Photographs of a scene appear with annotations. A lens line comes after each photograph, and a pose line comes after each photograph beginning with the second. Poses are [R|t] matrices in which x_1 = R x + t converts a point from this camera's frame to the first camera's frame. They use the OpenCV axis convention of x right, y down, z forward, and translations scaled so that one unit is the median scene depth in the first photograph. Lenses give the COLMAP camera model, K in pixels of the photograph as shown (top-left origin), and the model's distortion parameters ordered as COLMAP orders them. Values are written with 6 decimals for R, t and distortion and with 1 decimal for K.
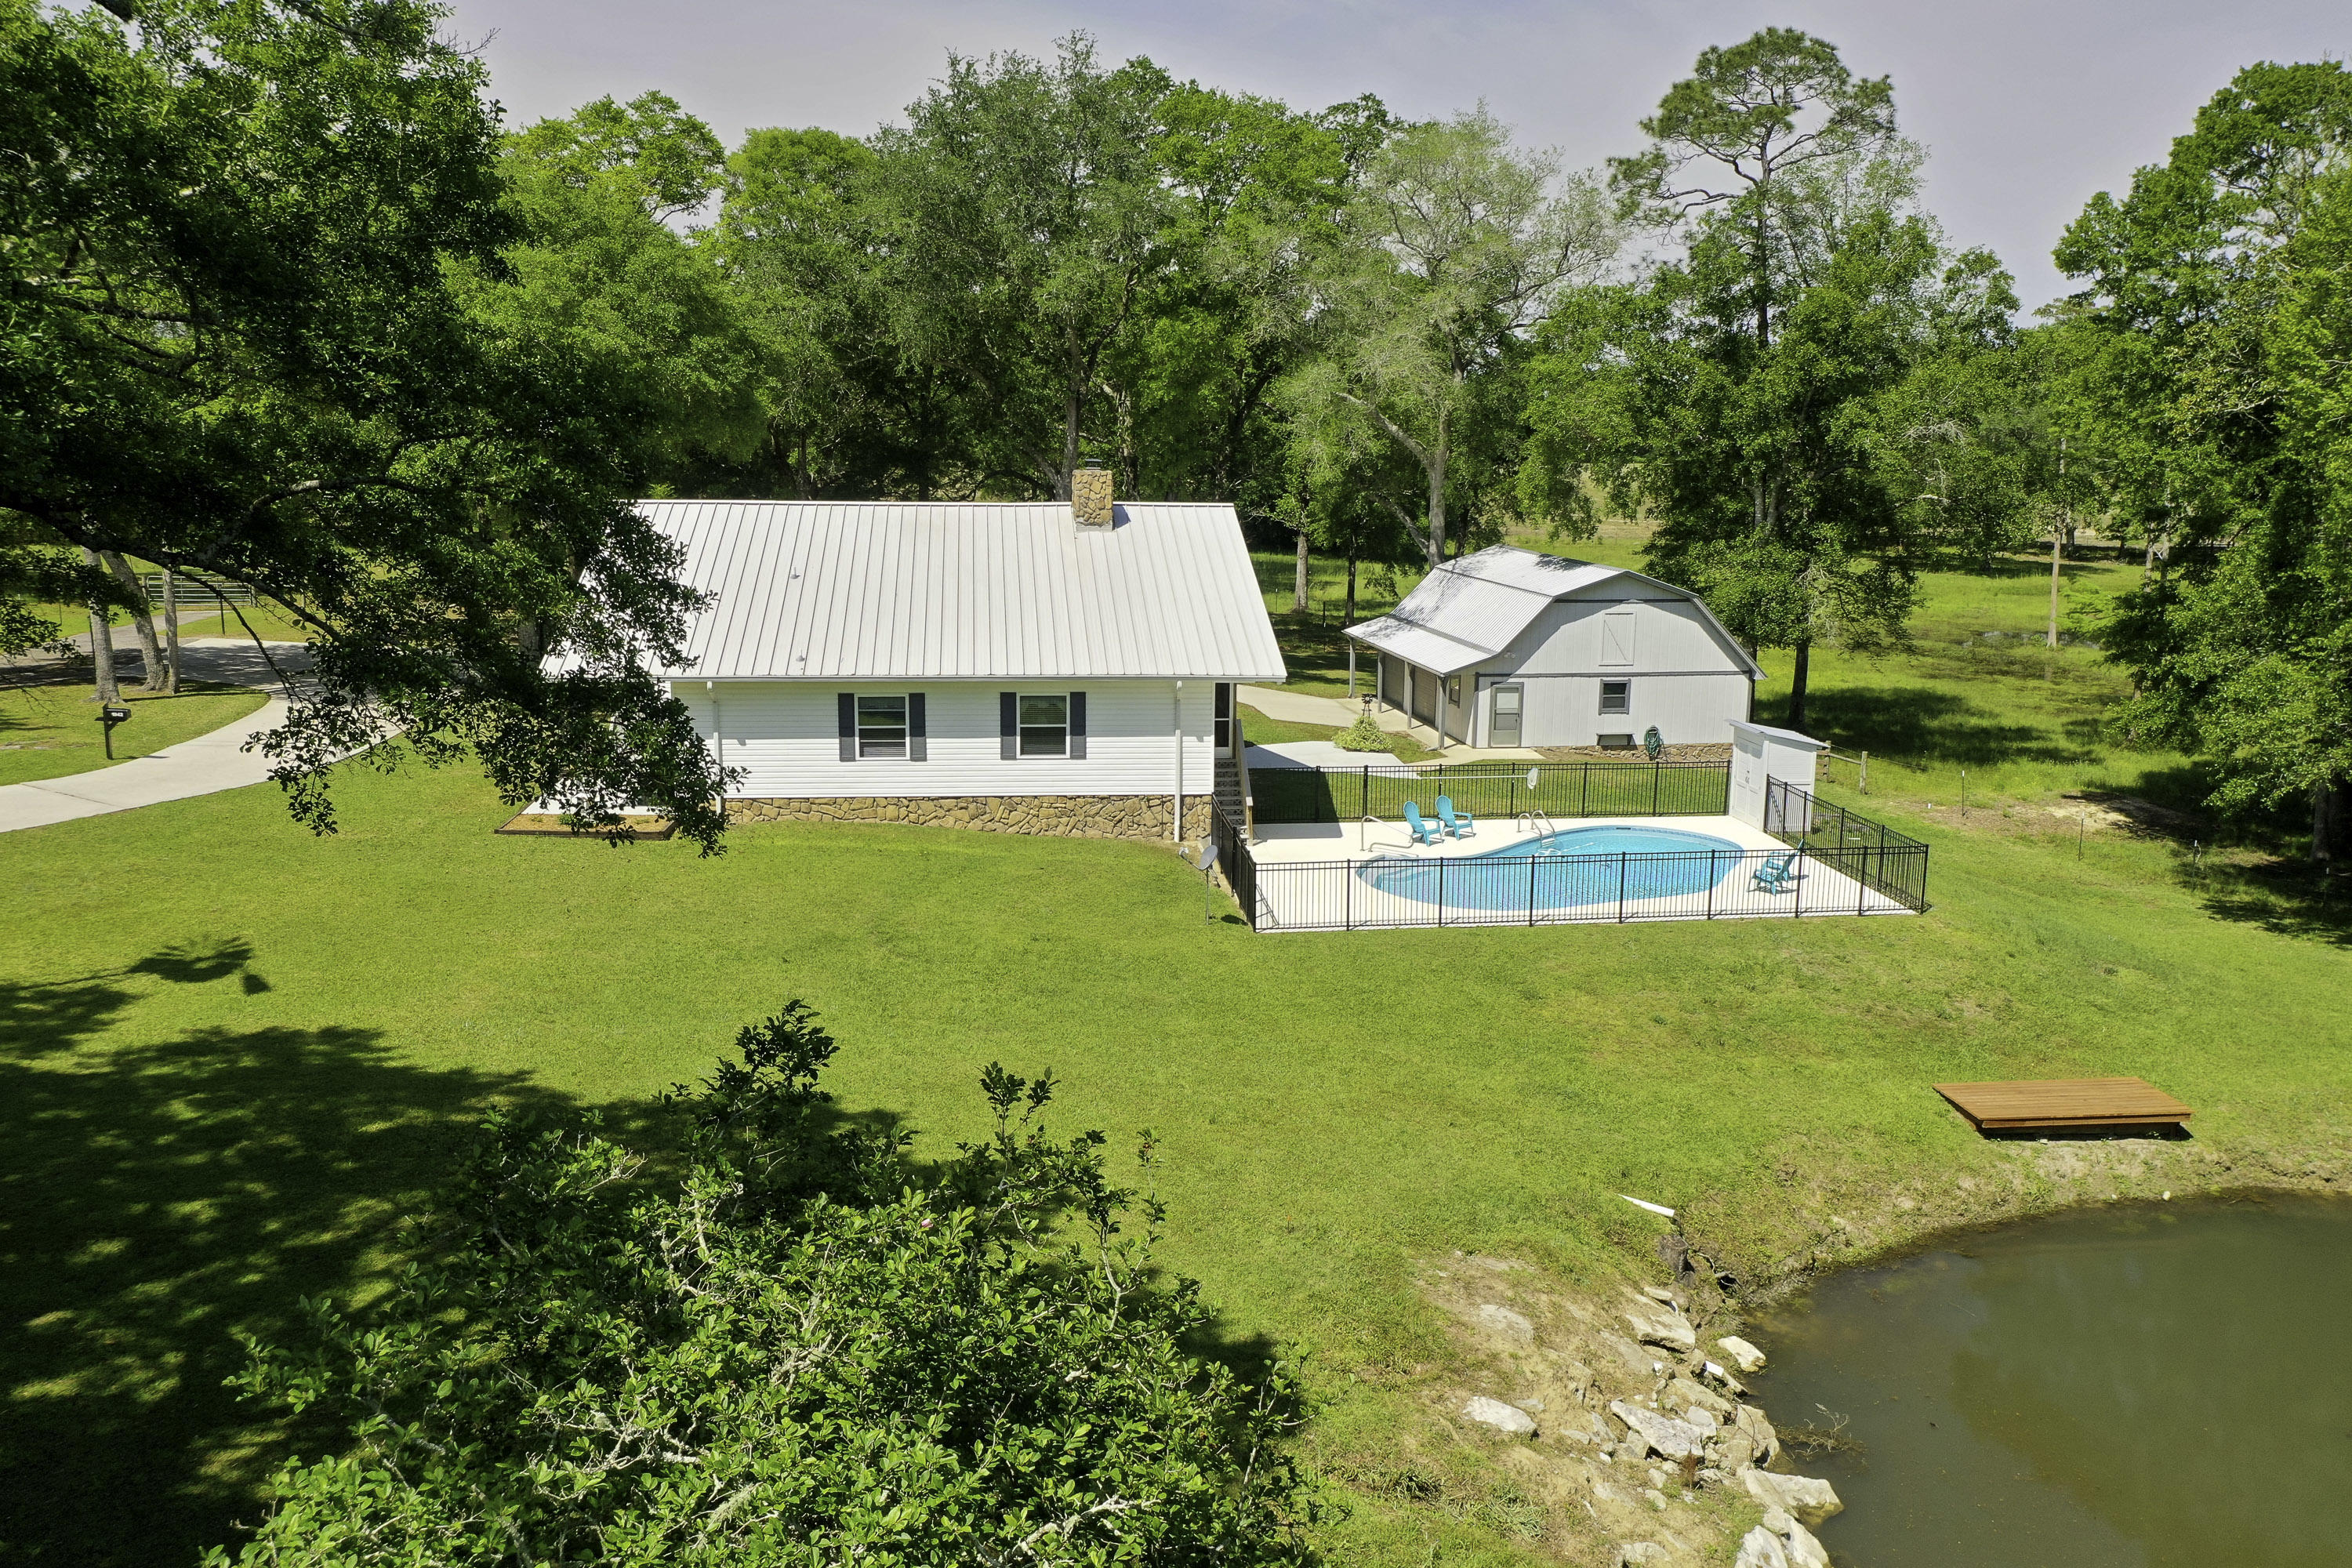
lens RADIAL K [[1850.9, 0, 1176.0], [0, 1850.9, 784.0], [0, 0, 1]] dist [0.002096, -0.003266]
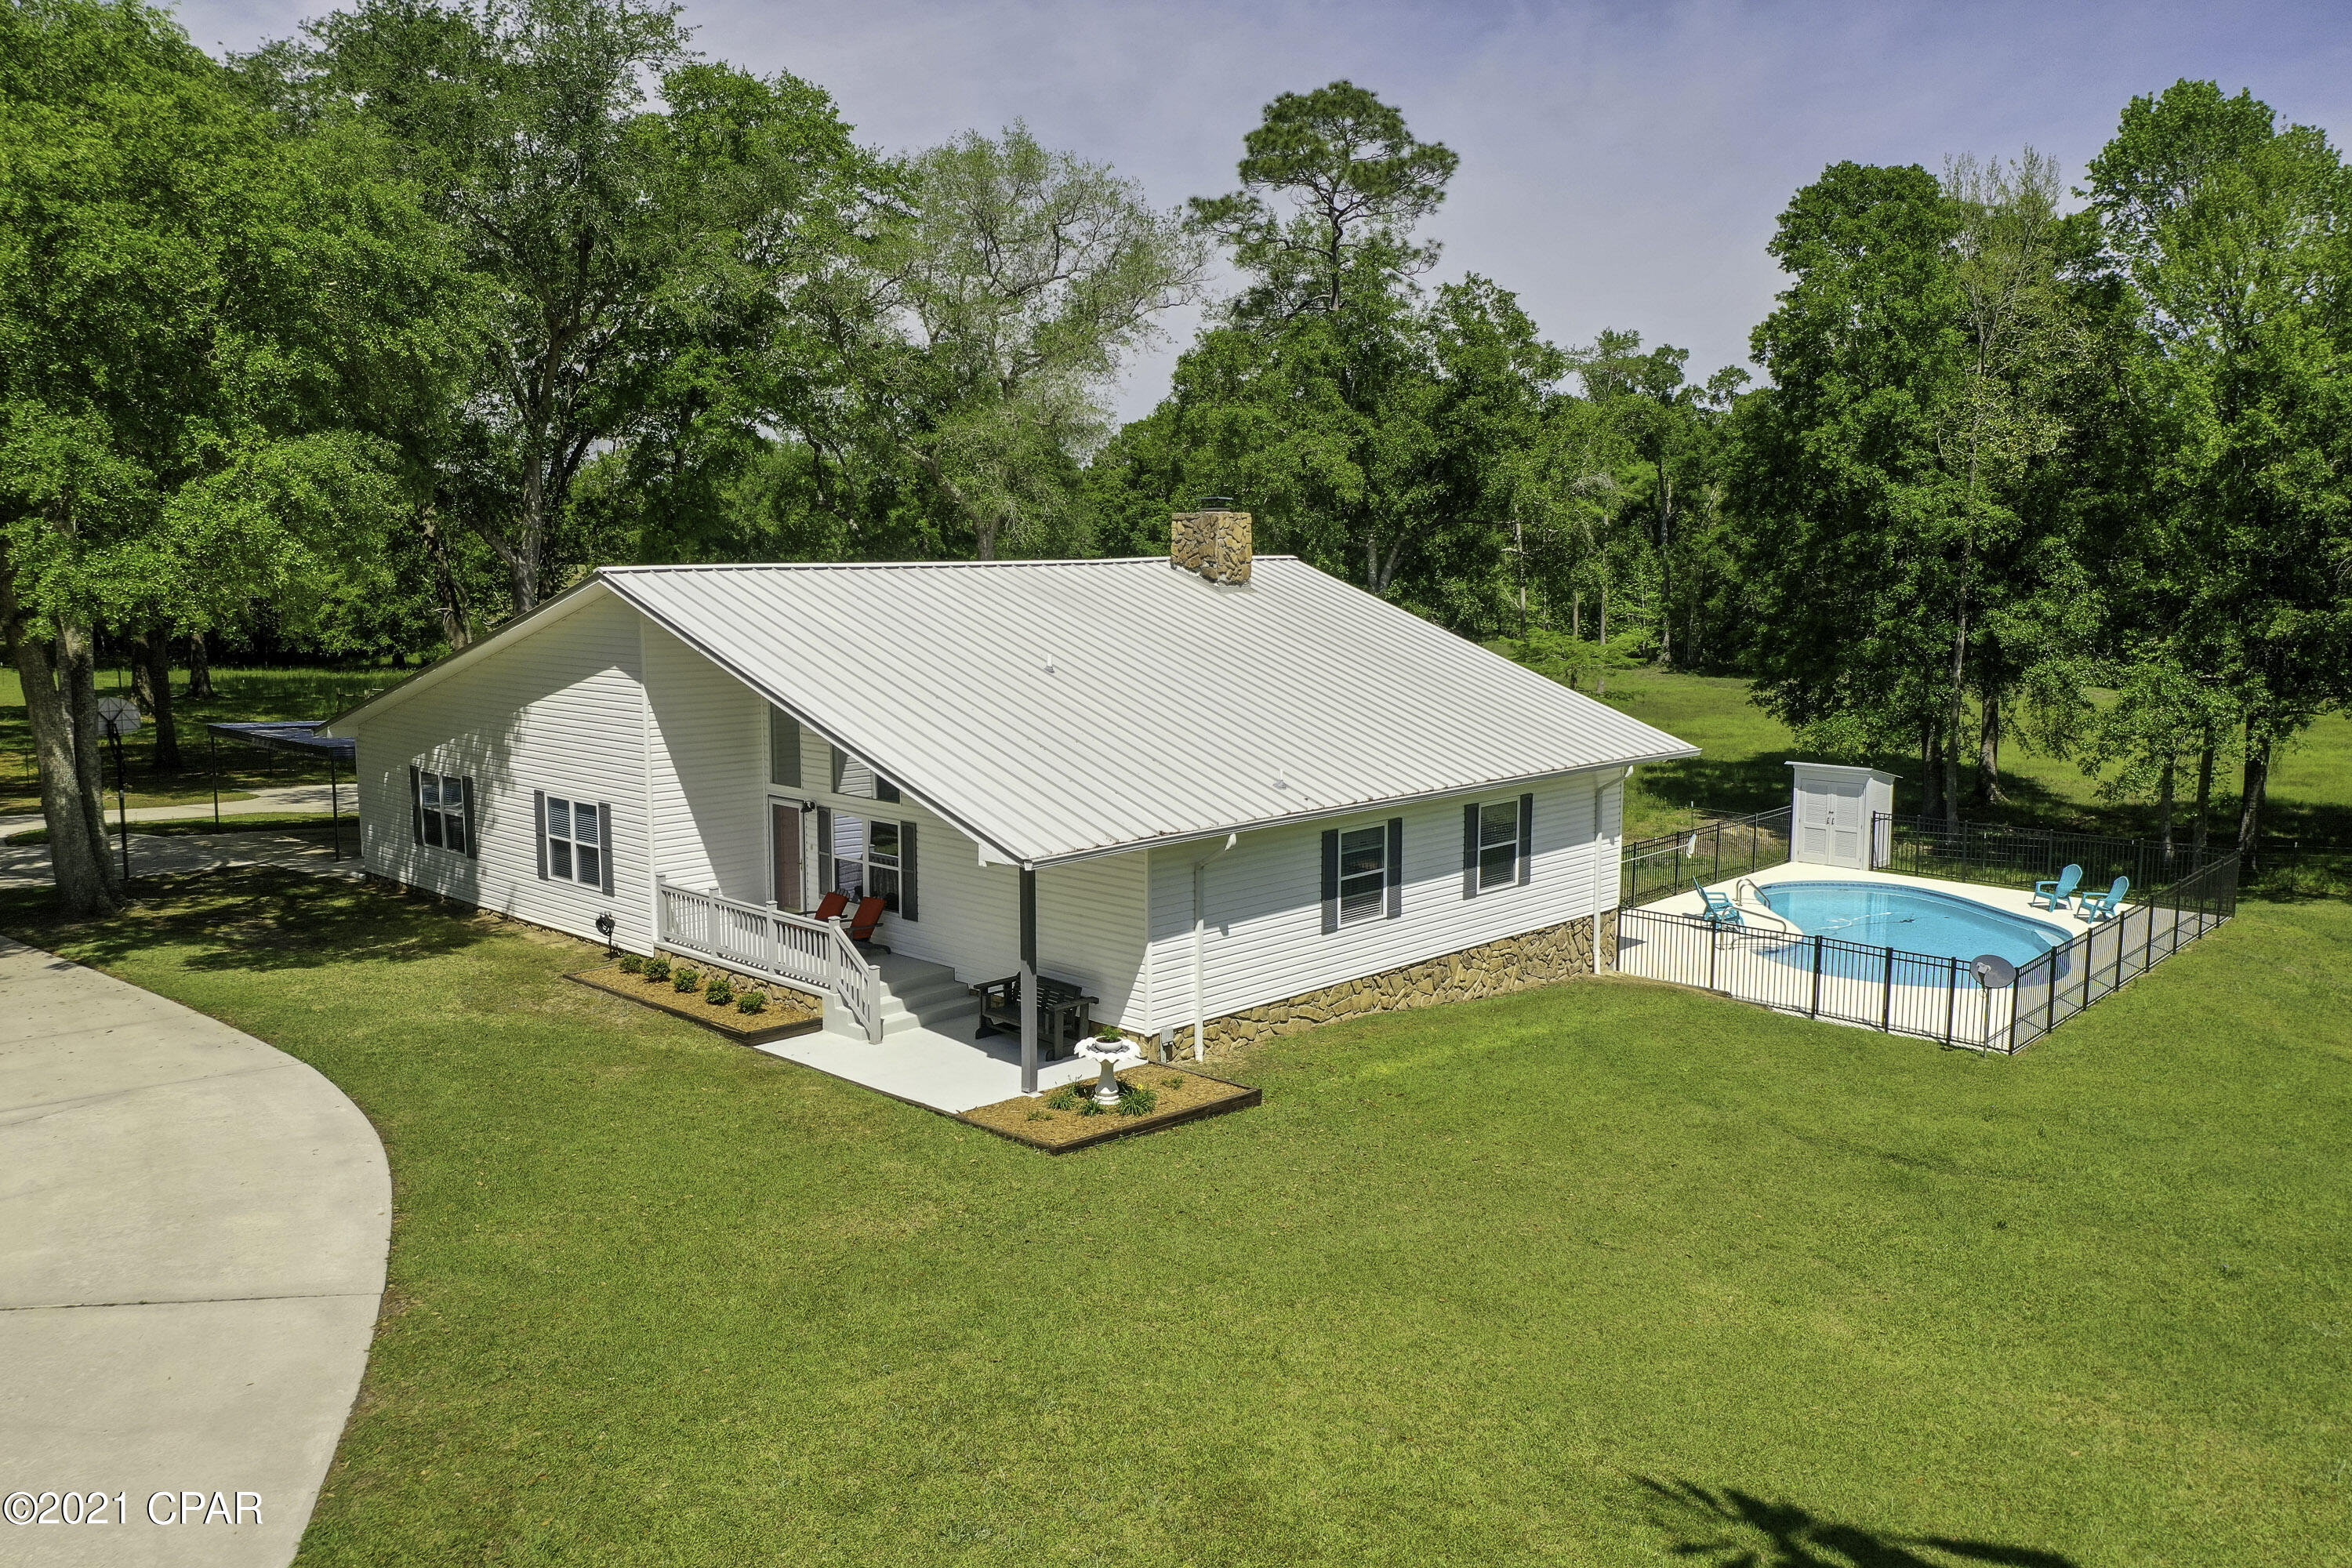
lens RADIAL K [[1850.9, 0, 1176.0], [0, 1850.9, 784.0], [0, 0, 1]] dist [0.002096, -0.003266]
pose [[0.763016, -0.098278, 0.638865, -0.548716], [0.132341, 0.991189, -0.005582, -0.059414], [-0.632687, 0.088807, 0.769299, 0.445482]]
